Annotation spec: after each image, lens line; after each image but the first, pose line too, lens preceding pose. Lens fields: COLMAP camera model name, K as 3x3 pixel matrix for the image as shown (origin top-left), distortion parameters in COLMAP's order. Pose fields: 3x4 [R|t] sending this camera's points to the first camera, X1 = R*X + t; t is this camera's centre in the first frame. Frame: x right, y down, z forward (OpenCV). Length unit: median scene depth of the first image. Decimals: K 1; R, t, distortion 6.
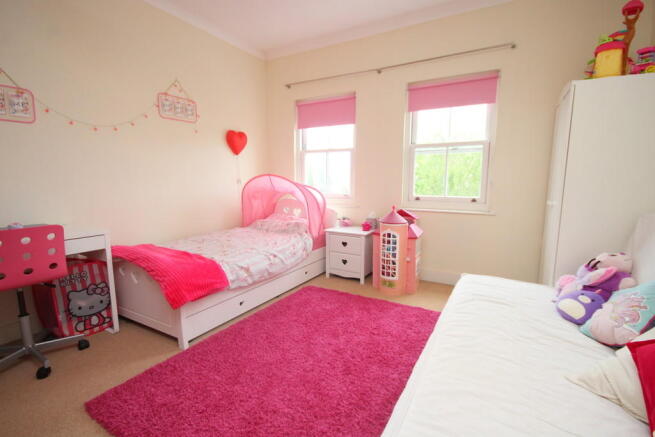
lens RADIAL K [[323.6, 0, 327.5], [0, 323.6, 218.5], [0, 0, 1]] dist [0.002712, 0.000126]
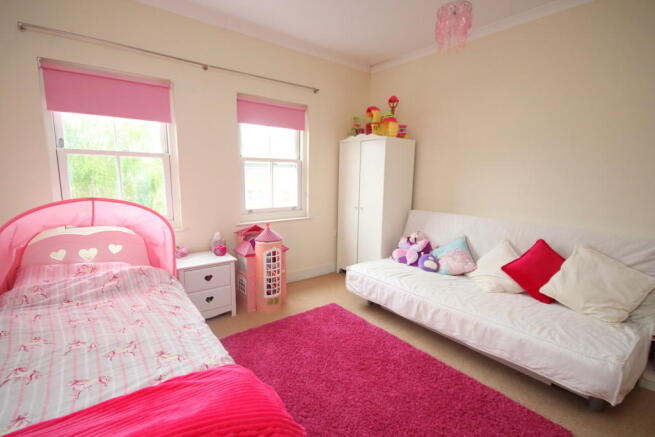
lens RADIAL K [[290.6, 0, 326.0], [0, 290.6, 221.3], [0, 0, 1]] dist [-0.002456, 0.000074]
pose [[0.367702, -0.138037, 0.919642, -0.515566], [0.110999, 0.988367, 0.103972, -0.109296], [-0.923295, 0.063849, 0.378747, 0.485225]]
